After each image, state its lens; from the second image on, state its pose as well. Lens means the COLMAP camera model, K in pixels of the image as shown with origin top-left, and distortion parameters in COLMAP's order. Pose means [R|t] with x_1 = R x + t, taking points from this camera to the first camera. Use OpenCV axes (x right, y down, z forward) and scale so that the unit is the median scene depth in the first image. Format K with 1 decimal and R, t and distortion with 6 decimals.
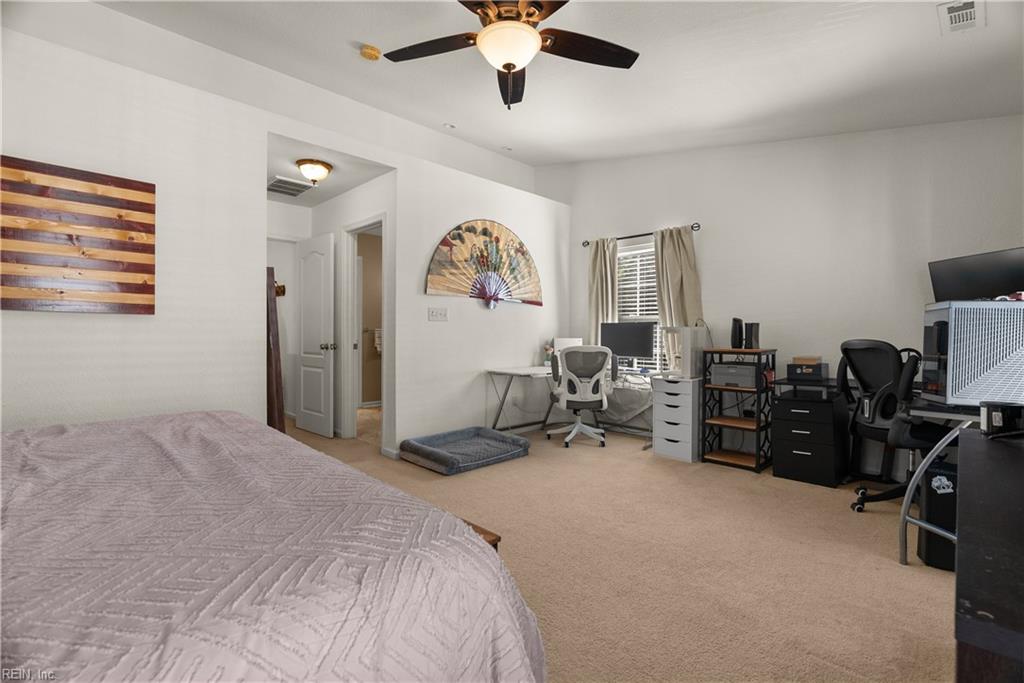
lens RADIAL K [[473.3, 0, 512.2], [0, 473.3, 341.5], [0, 0, 1]] dist [0.000193, 0.000106]
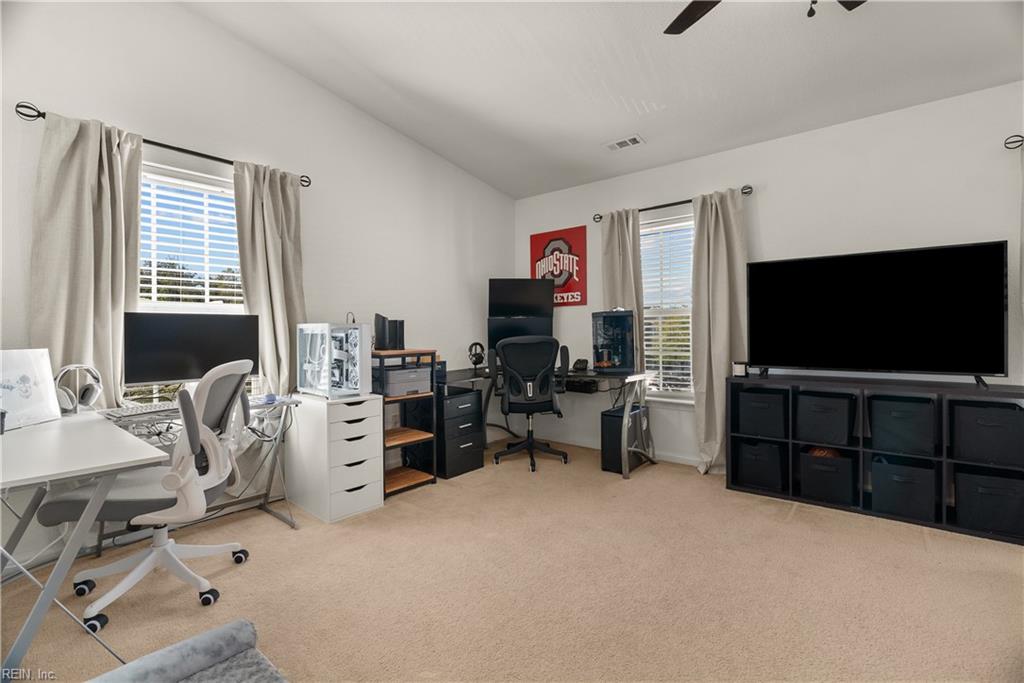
lens RADIAL K [[473.3, 0, 512.7], [0, 473.3, 336.1], [0, 0, 1]] dist [0.000193, 0.000106]
pose [[-0.102395, -0.006051, 0.994725, -0.385458], [0.031217, 0.999469, 0.009293, -0.011877], [-0.994254, 0.032004, -0.102152, 0.877640]]
